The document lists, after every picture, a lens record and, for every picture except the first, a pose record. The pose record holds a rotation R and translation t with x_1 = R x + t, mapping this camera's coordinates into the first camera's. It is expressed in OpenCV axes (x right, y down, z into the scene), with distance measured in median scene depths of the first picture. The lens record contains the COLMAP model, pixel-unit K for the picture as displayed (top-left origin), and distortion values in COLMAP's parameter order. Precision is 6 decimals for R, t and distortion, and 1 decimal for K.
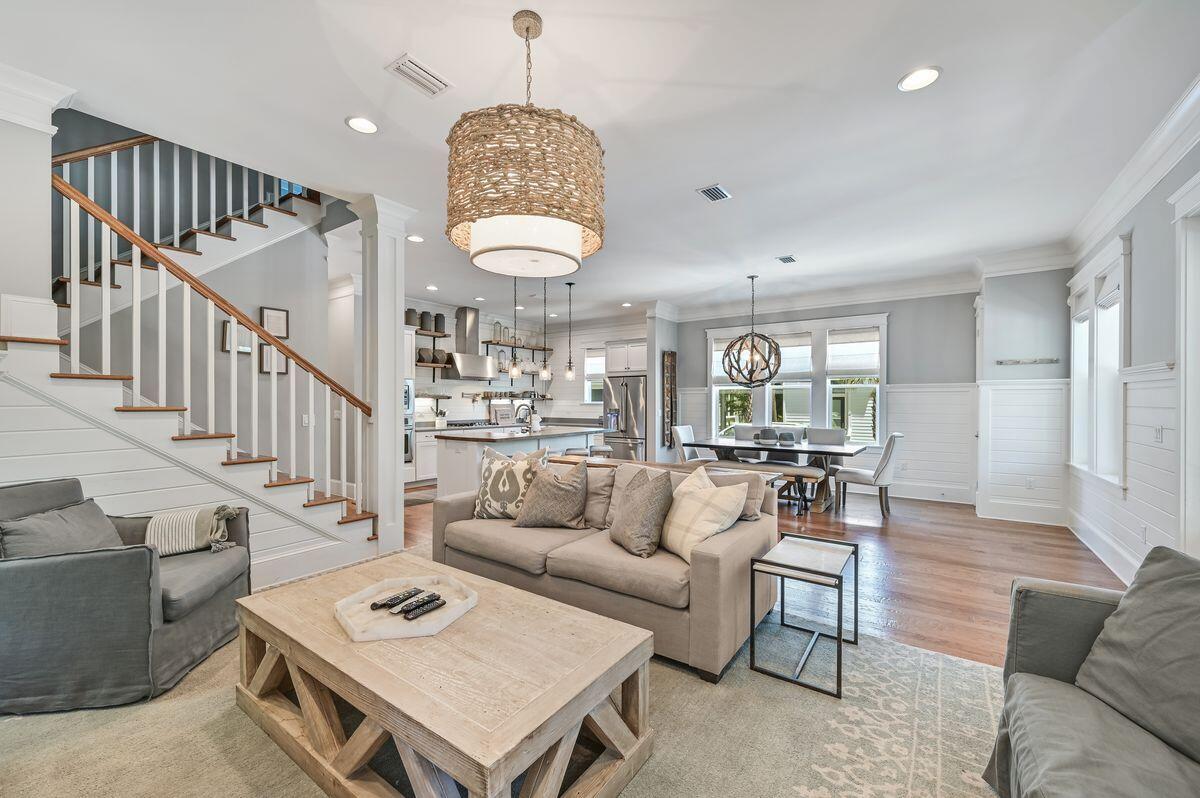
lens RADIAL K [[478.6, 0, 601.4], [0, 478.6, 403.9], [0, 0, 1]] dist [0.002243, 0.000209]
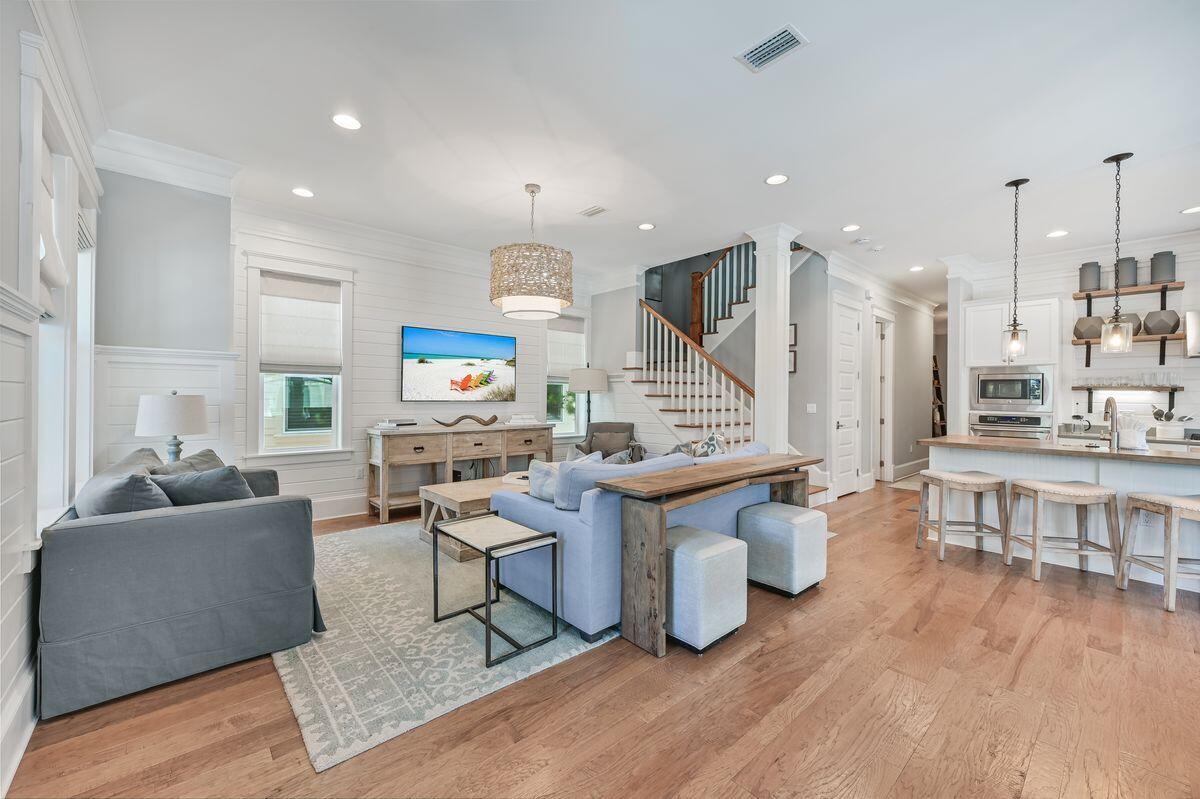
lens RADIAL K [[478.6, 0, 600.0], [0, 478.6, 397.4], [0, 0, 1]] dist [0.002243, 0.000209]
pose [[-0.231721, -0.003220, -0.972777, 0.744763], [-0.014415, 0.999896, 0.000124, 0.013025], [0.972675, 0.014051, -0.231743, 0.785447]]
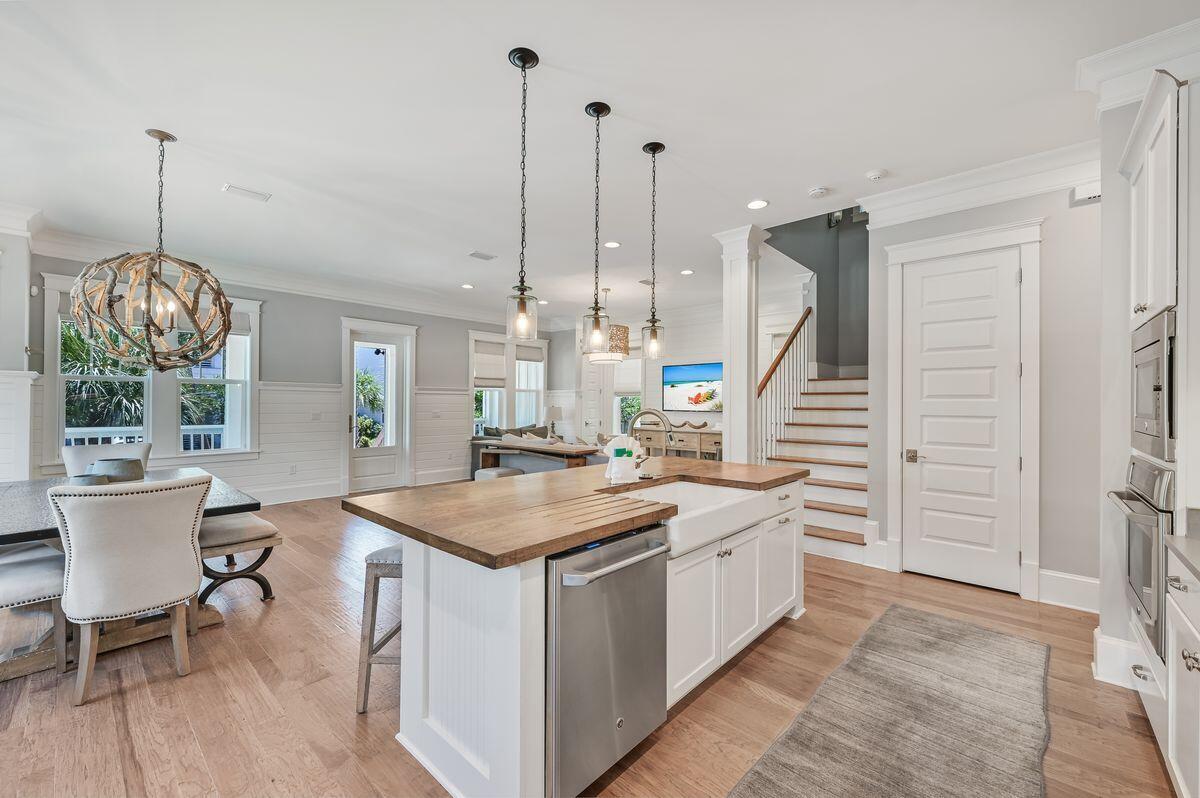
lens RADIAL K [[478.6, 0, 600.5], [0, 478.6, 402.8], [0, 0, 1]] dist [0.002243, 0.000209]
pose [[-0.992408, -0.009658, 0.122612, -0.239907], [-0.009195, 0.999948, 0.004343, -0.008861], [-0.122648, 0.003183, -0.992445, 1.974600]]
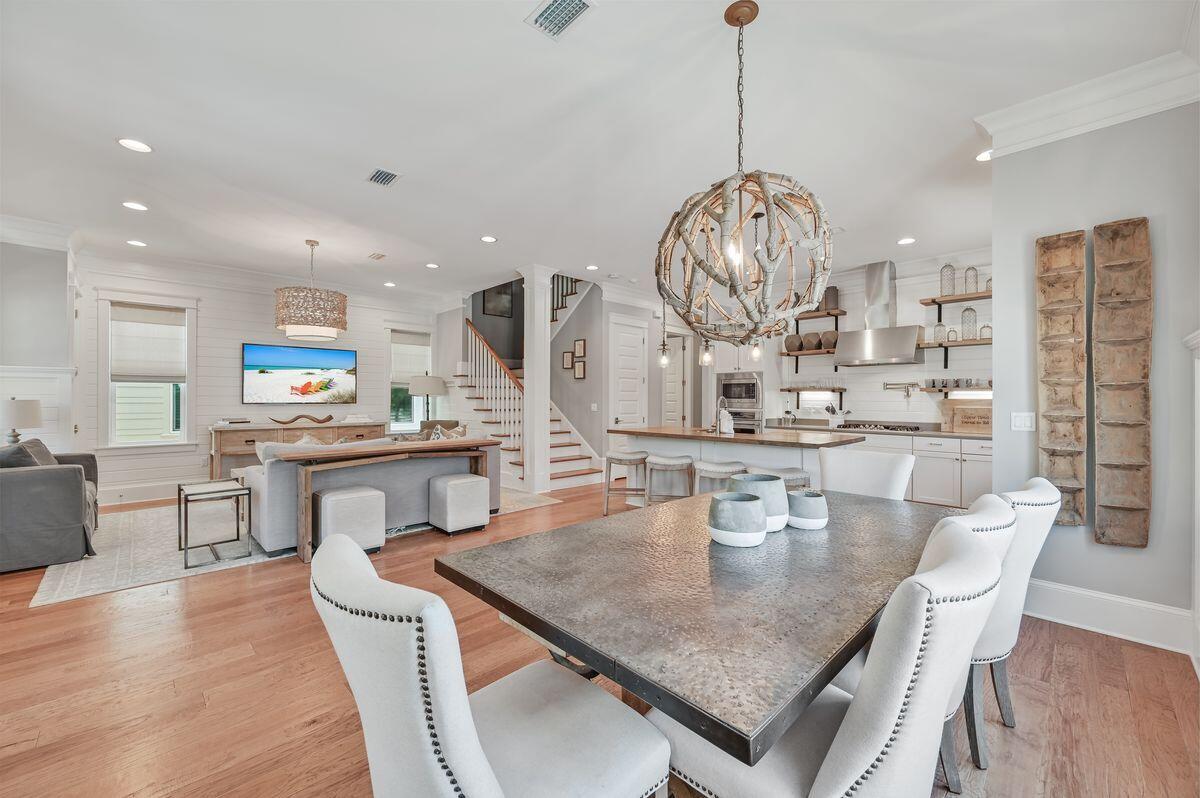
lens RADIAL K [[478.6, 0, 598.3], [0, 478.6, 399.1], [0, 0, 1]] dist [0.002243, 0.000209]
pose [[-0.194452, -0.003494, -0.980906, 0.927988], [-0.007281, 0.999971, -0.002119, 0.010182], [0.980885, 0.006730, -0.194472, 1.363848]]
